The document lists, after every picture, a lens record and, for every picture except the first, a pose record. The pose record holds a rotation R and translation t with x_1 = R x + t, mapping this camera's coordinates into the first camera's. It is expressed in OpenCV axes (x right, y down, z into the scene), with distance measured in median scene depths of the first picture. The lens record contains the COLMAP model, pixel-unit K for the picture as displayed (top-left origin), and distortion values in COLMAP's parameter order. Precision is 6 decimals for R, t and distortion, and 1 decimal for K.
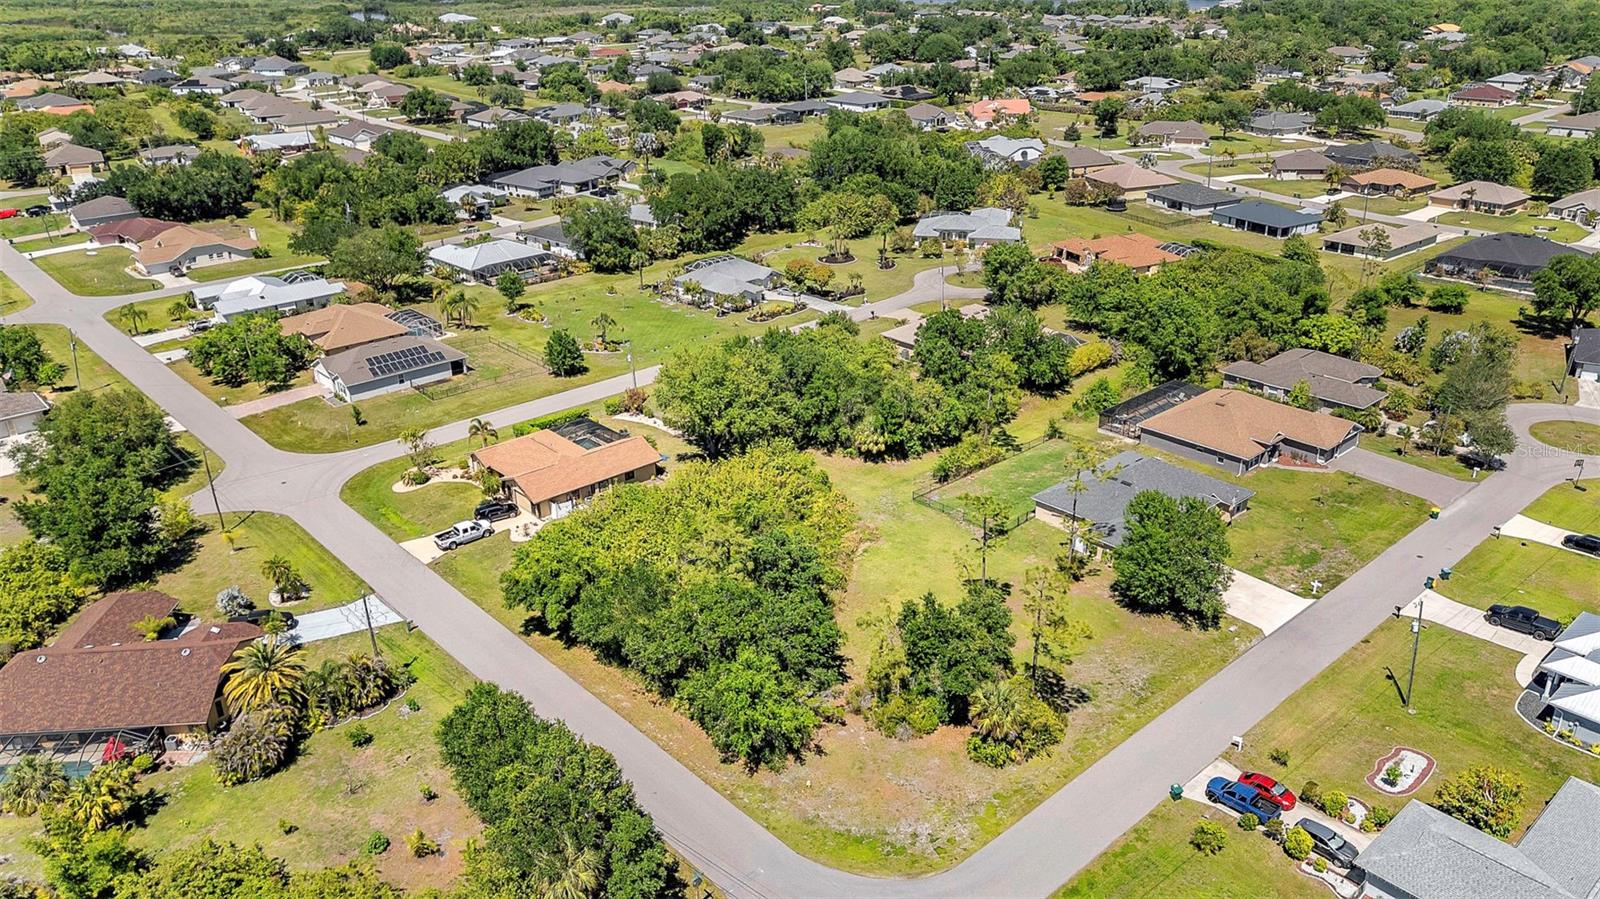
lens RADIAL K [[1169.7, 0, 800.0], [0, 1169.7, 449.5], [0, 0, 1]] dist [0.081504, -0.081535]
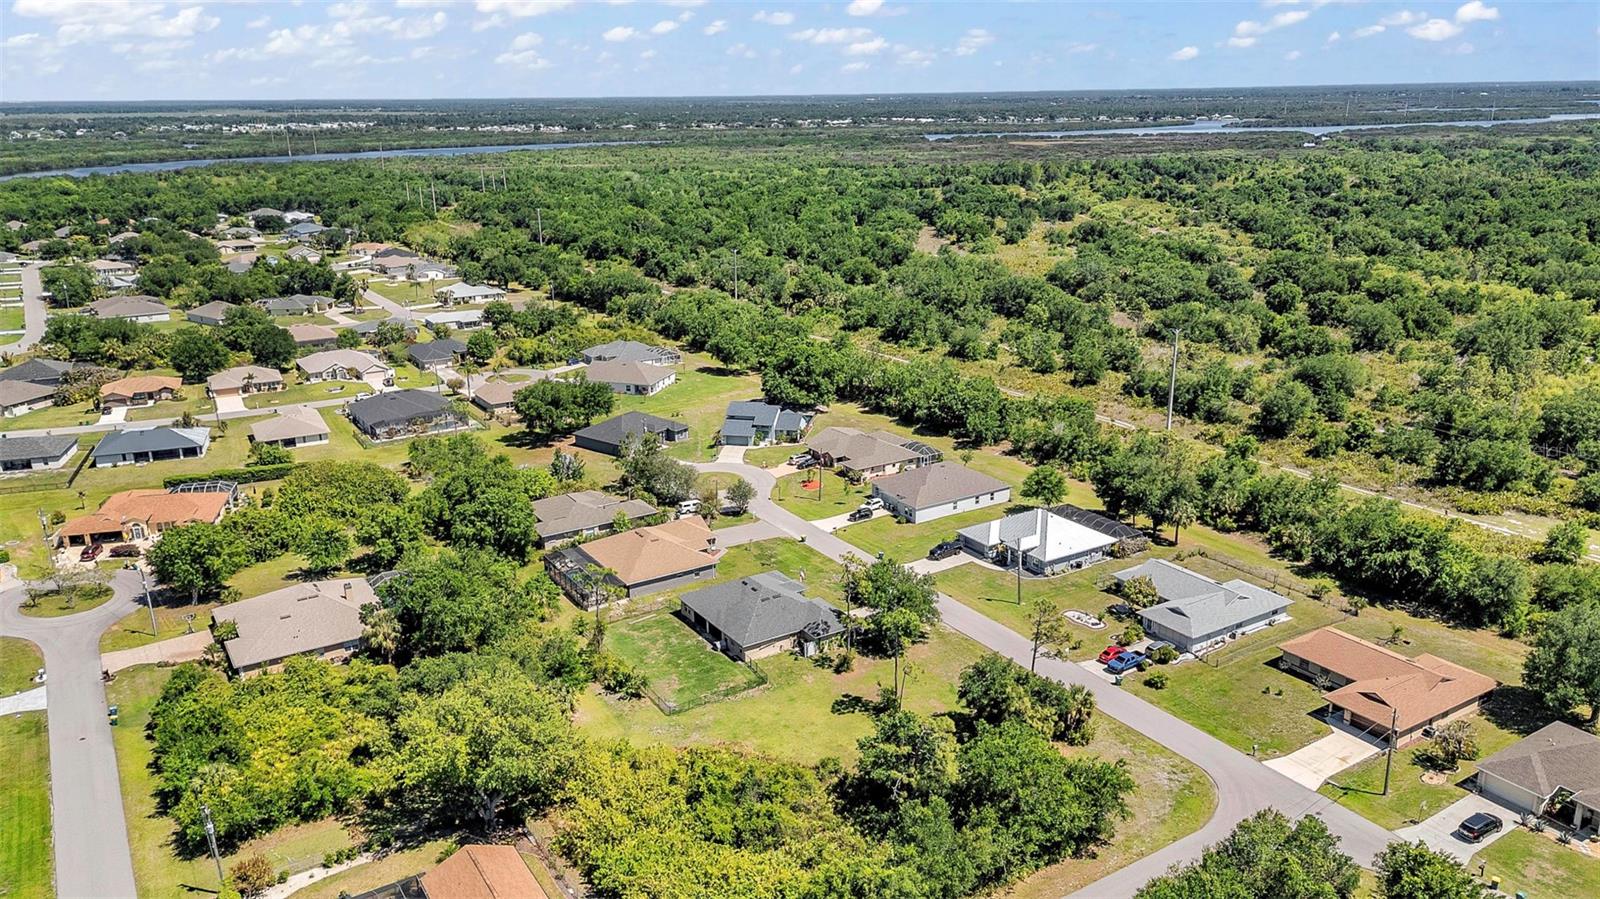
lens RADIAL K [[1169.7, 0, 800.0], [0, 1169.7, 449.5], [0, 0, 1]] dist [0.081504, -0.081535]
pose [[0.168896, -0.272535, 0.947206, -0.754878], [0.402757, 0.896200, 0.186044, -0.295035], [-0.899590, 0.350071, 0.261130, 0.544390]]
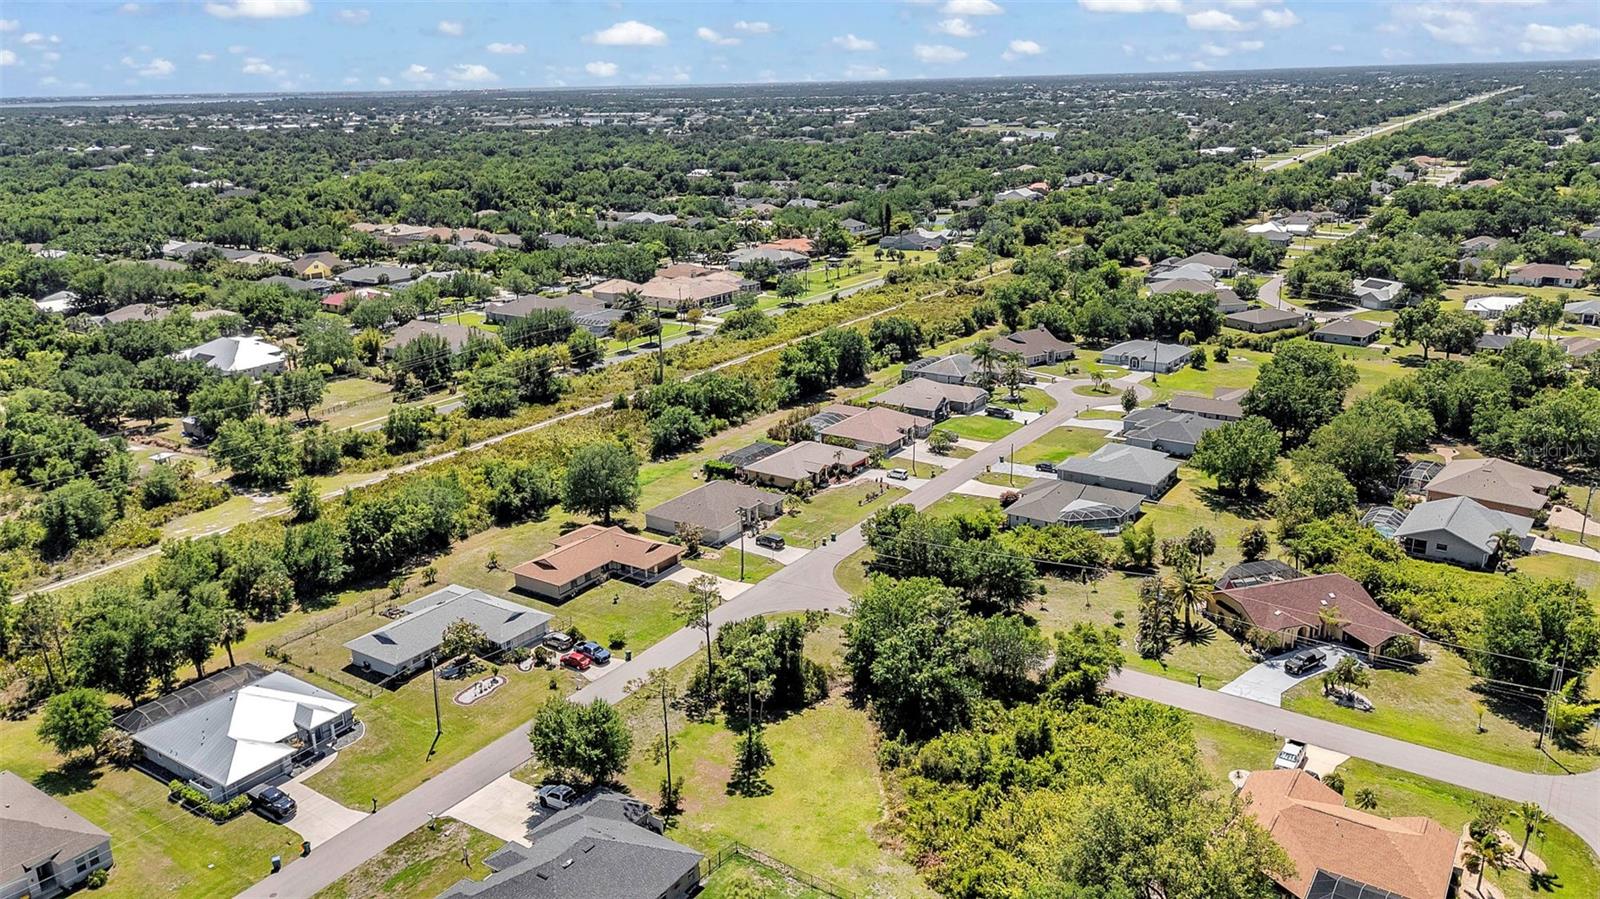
lens RADIAL K [[1169.7, 0, 800.0], [0, 1169.7, 449.5], [0, 0, 1]] dist [0.081504, -0.081535]
pose [[-0.971118, 0.107479, -0.213020, 0.257238], [-0.058495, 0.758307, 0.649268, -0.660193], [0.231317, 0.642977, -0.730119, 1.328718]]
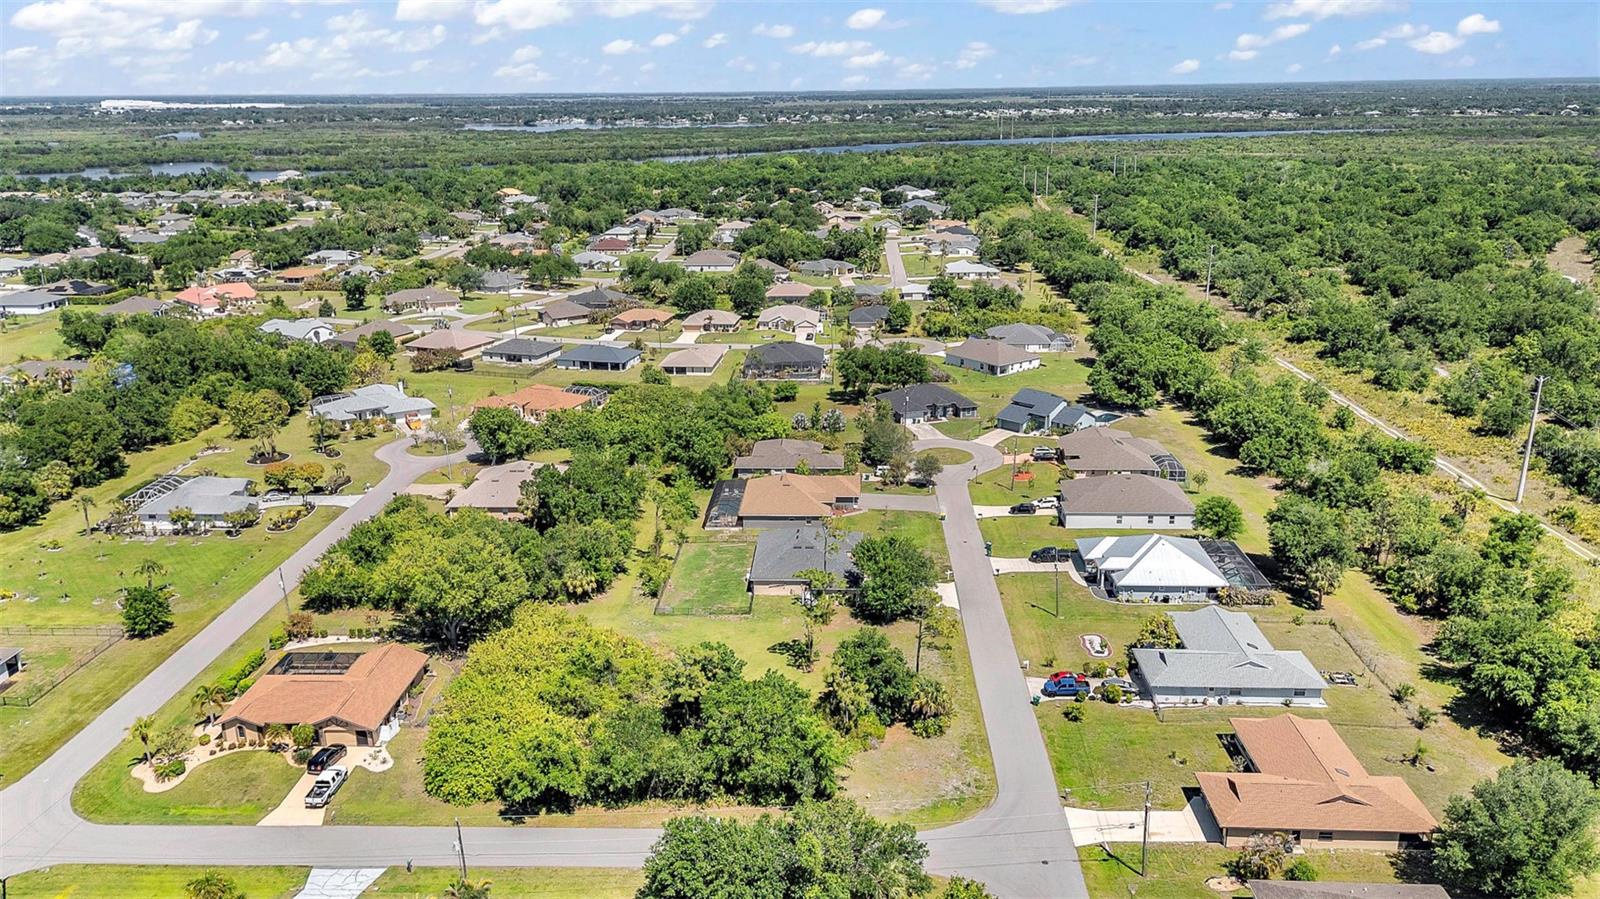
lens RADIAL K [[1169.7, 0, 800.0], [0, 1169.7, 449.5], [0, 0, 1]] dist [0.081504, -0.081535]
pose [[0.700511, -0.201624, 0.684567, -0.563841], [0.284847, 0.958529, -0.009167, -0.063214], [-0.654329, 0.201418, 0.728893, 0.006709]]
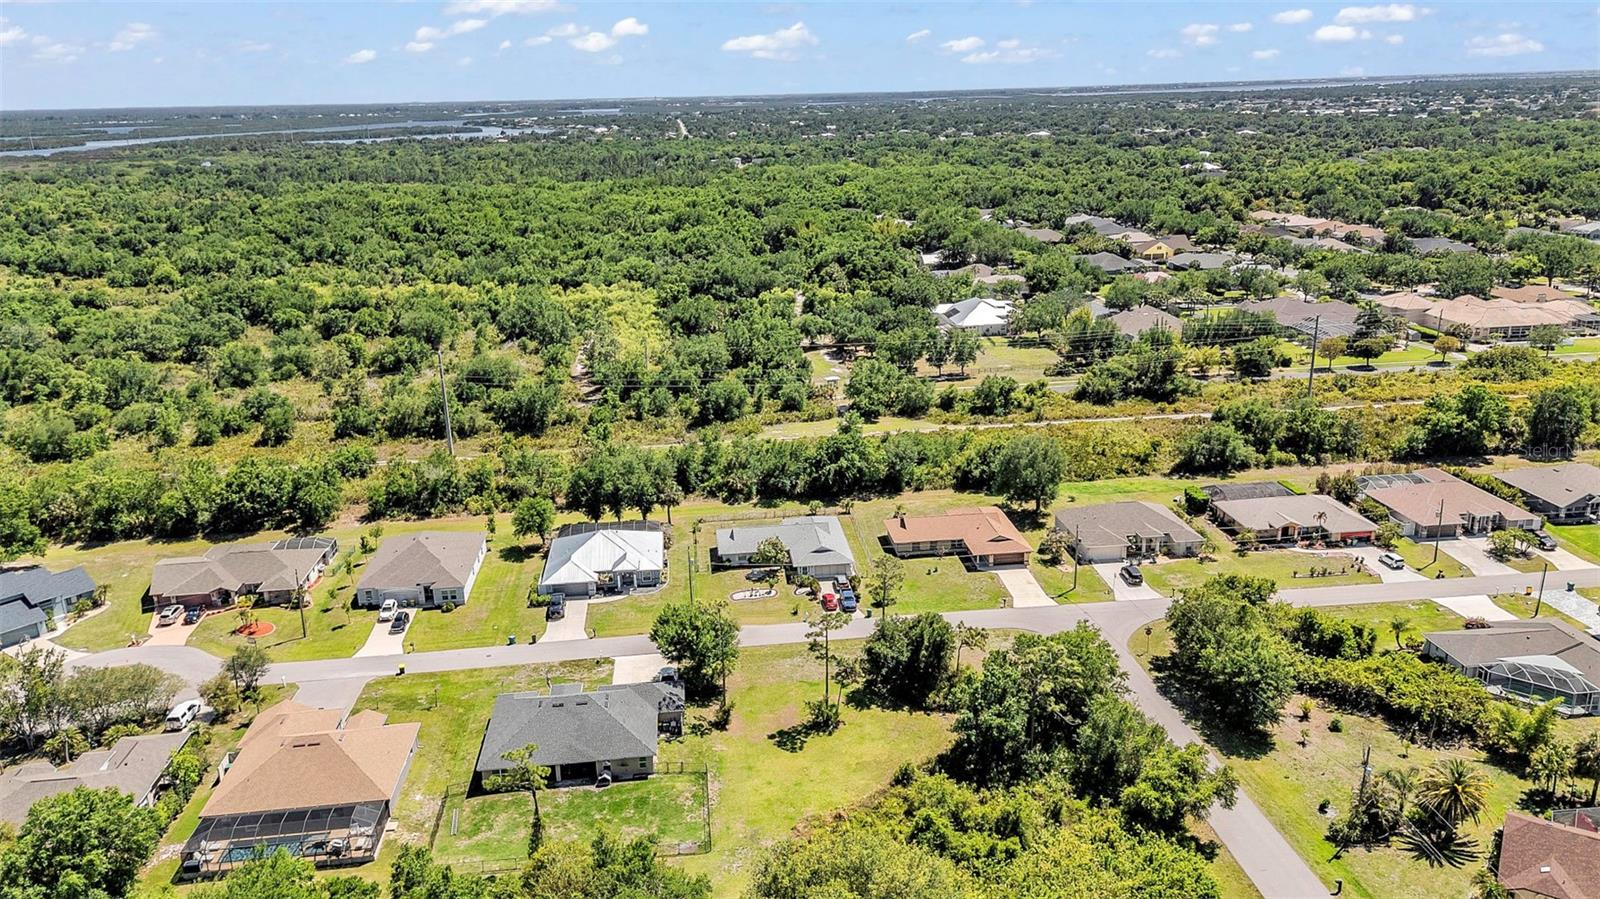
lens RADIAL K [[1169.7, 0, 800.0], [0, 1169.7, 449.5], [0, 0, 1]] dist [0.081504, -0.081535]
pose [[-0.809487, -0.135296, 0.571337, -0.380857], [0.269487, 0.778919, 0.566270, -0.614416], [-0.521639, 0.612357, -0.594064, 1.256206]]
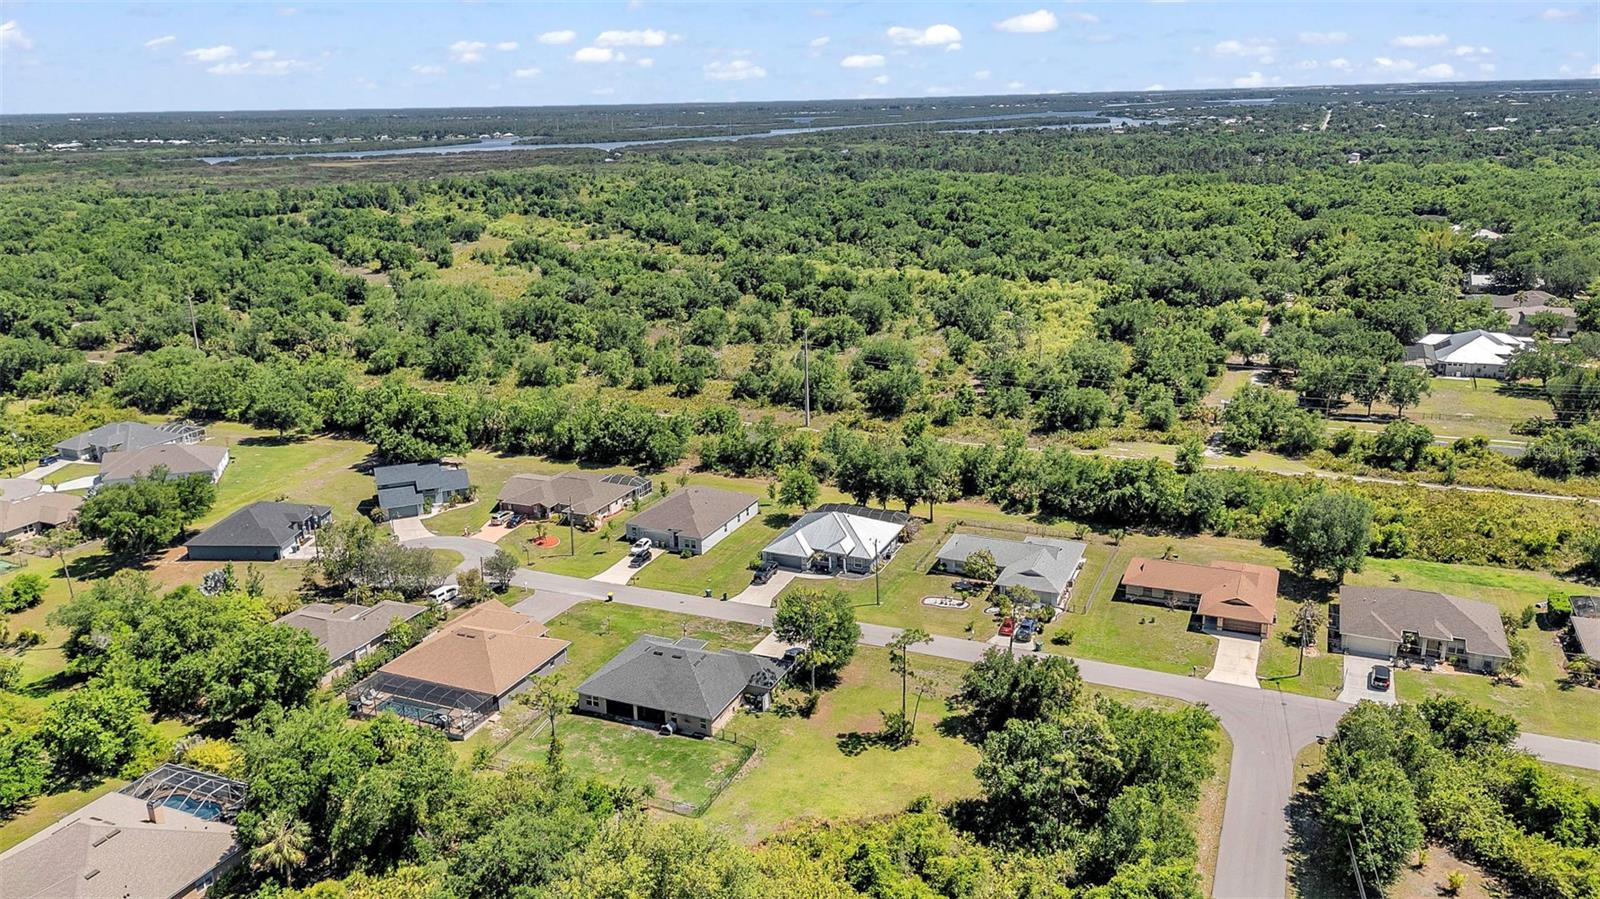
lens RADIAL K [[1169.7, 0, 800.0], [0, 1169.7, 449.5], [0, 0, 1]] dist [0.081504, -0.081535]
pose [[-0.411416, -0.236379, 0.880263, -0.622613], [0.390372, 0.827020, 0.404533, -0.493469], [-0.823618, 0.510061, -0.247973, 0.991536]]
